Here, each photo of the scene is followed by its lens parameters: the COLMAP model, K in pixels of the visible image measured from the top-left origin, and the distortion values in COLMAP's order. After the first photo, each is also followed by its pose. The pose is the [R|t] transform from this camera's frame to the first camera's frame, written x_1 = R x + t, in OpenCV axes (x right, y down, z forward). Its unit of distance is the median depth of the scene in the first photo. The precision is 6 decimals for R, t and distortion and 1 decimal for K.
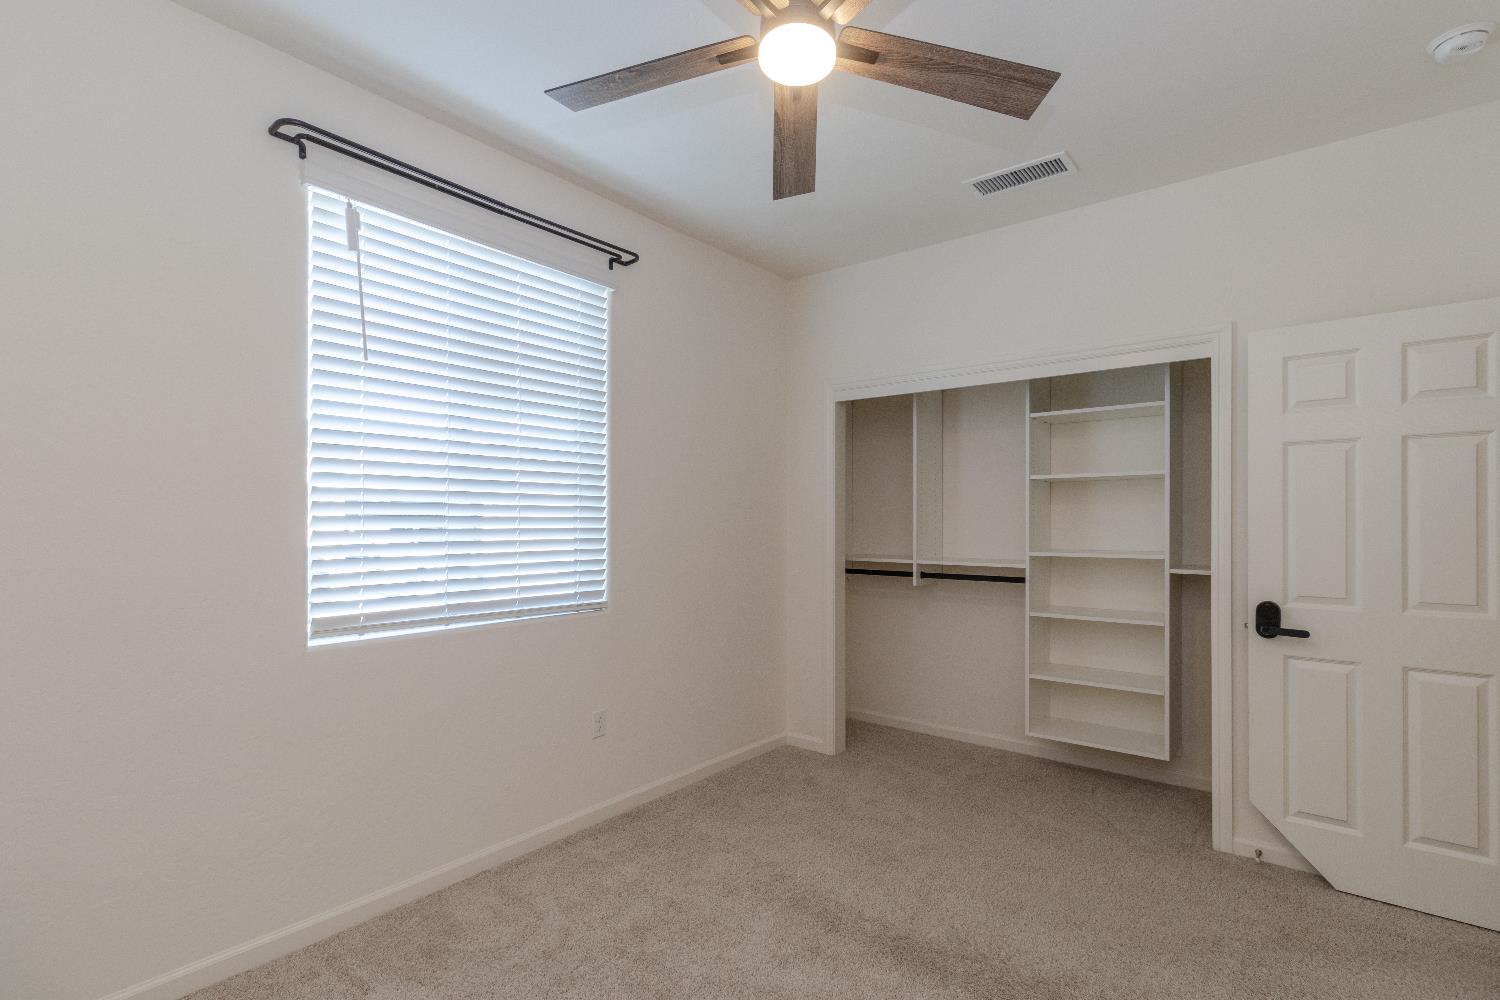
lens RADIAL K [[706.0, 0, 742.3], [0, 706.0, 521.5], [0, 0, 1]] dist [0.003054, -0.000545]
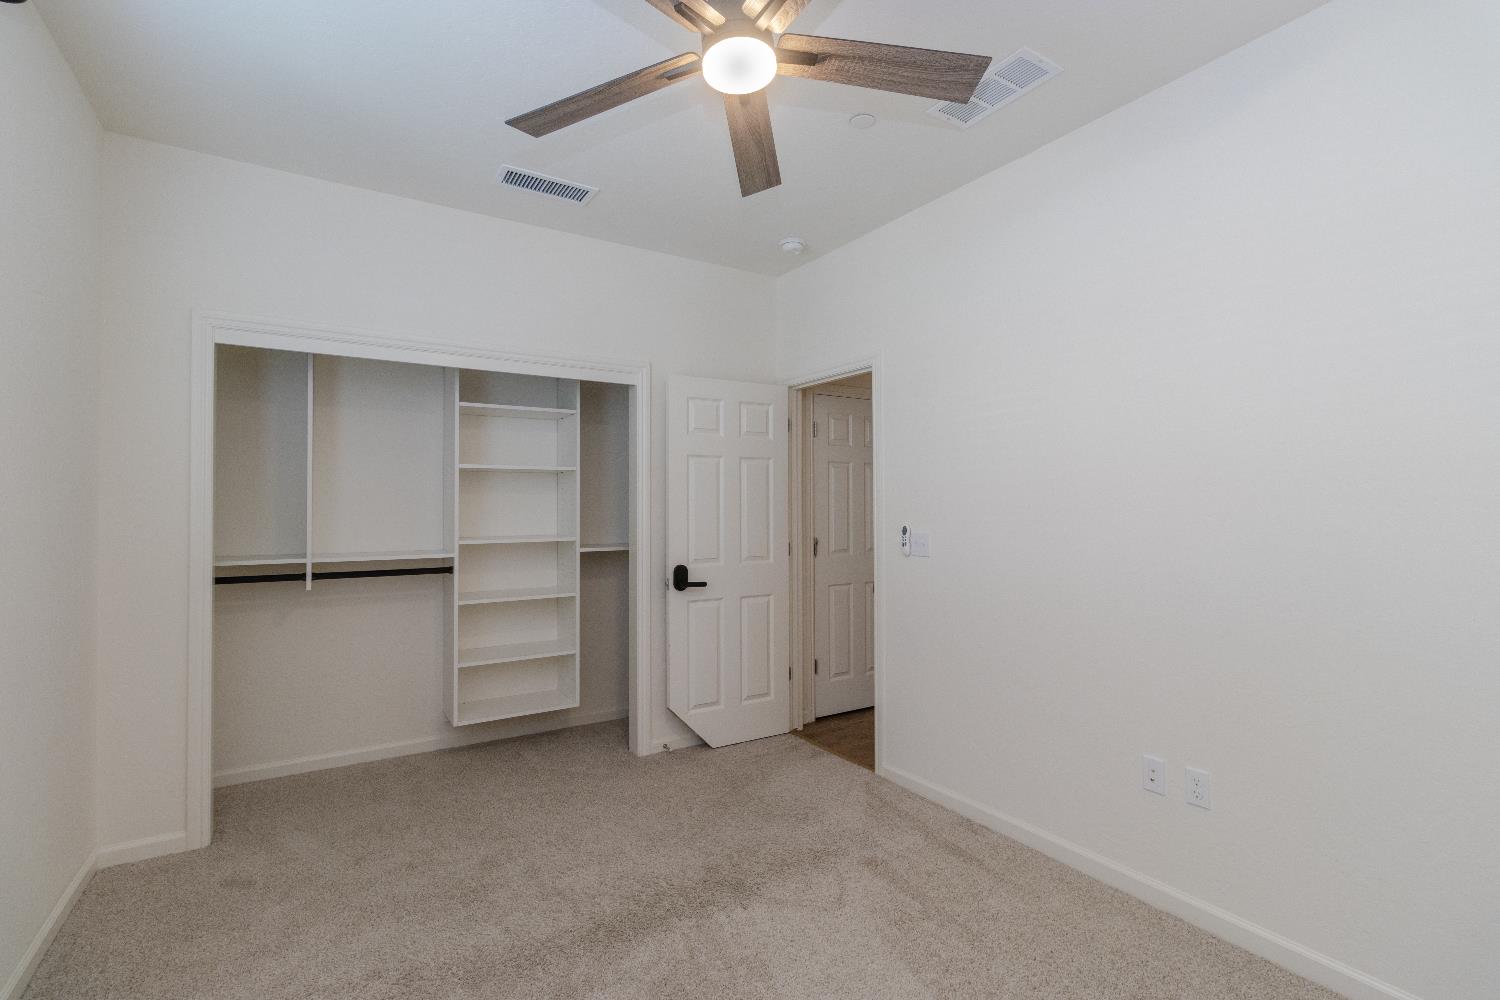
lens RADIAL K [[706.0, 0, 749.7], [0, 706.0, 501.0], [0, 0, 1]] dist [0.003054, -0.000545]
pose [[0.315598, 0.009953, 0.948841, -0.467453], [0.005577, 0.999908, -0.012344, 0.001881], [-0.948877, 0.009188, 0.315513, 0.339084]]
